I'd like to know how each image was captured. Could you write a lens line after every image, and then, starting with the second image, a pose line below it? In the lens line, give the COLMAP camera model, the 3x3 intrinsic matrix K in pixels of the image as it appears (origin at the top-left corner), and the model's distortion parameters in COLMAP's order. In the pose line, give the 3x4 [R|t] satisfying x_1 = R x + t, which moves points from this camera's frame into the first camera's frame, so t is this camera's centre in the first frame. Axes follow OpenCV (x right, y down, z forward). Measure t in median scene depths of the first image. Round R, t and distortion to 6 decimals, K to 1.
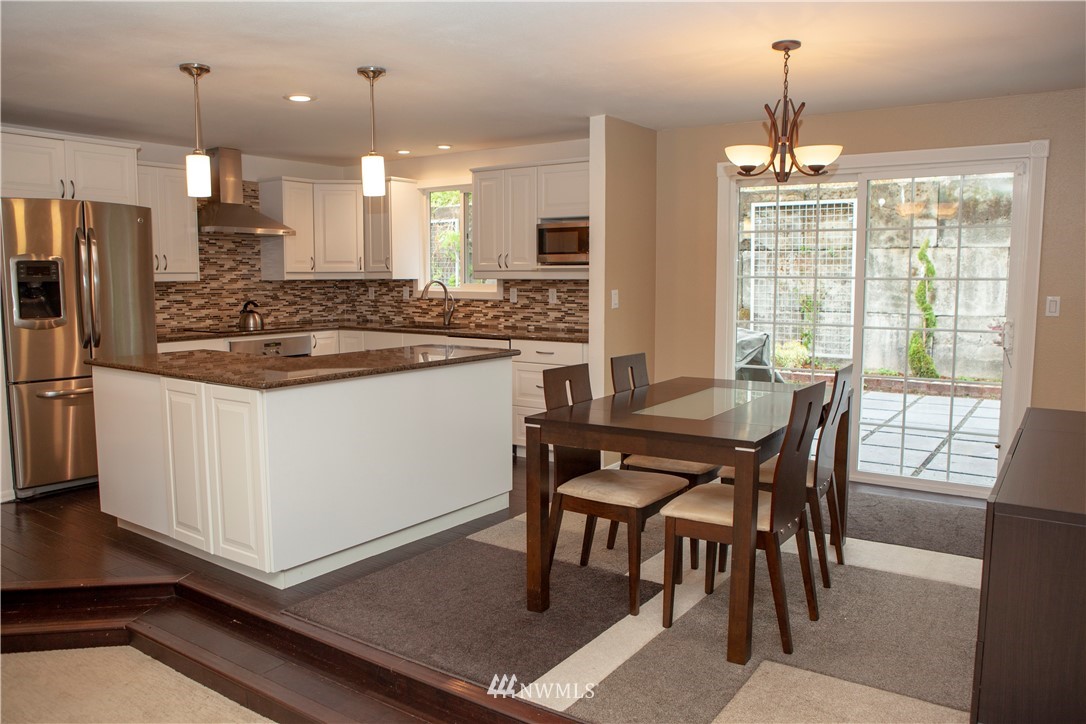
lens RADIAL K [[785.8, 0, 543.0], [0, 785.8, 362.0], [0, 0, 1]] dist [-0.000272, 0.003180]
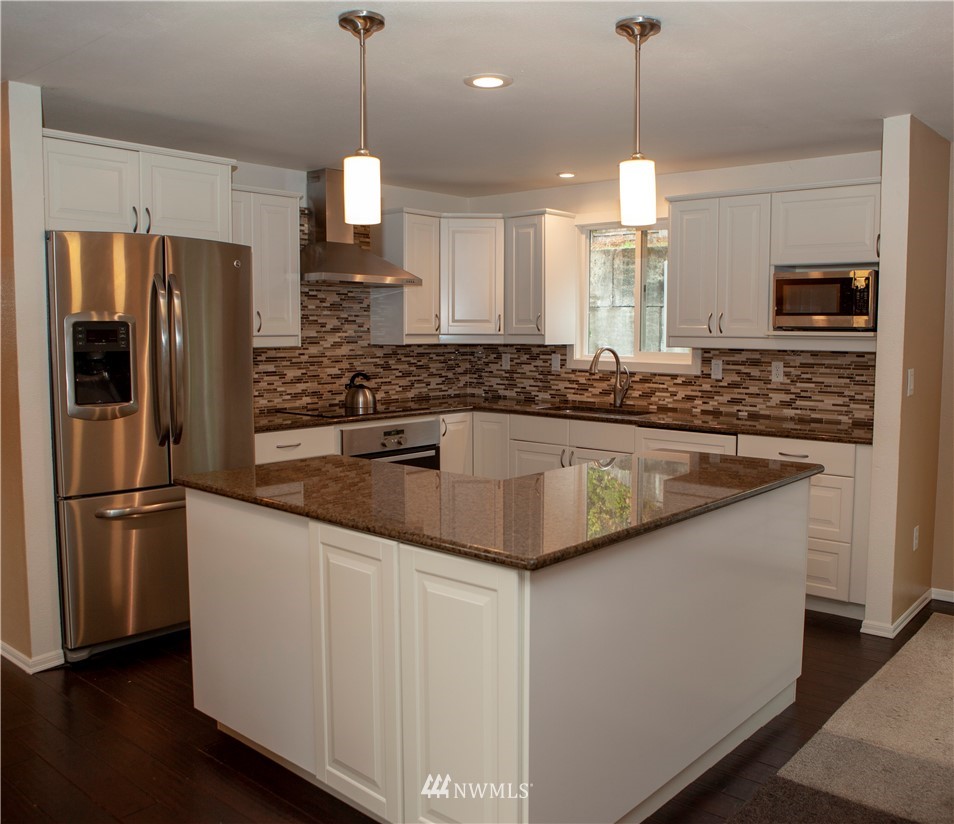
lens RADIAL K [[782.6, 0, 518.5], [0, 782.6, 407.4], [0, 0, 1]] dist [-0.034033, 0.006211]
pose [[0.999241, 0.013324, -0.036609, -0.195977], [-0.013571, 0.999887, -0.006503, -0.041885], [0.036518, 0.006995, 0.999309, 0.262160]]
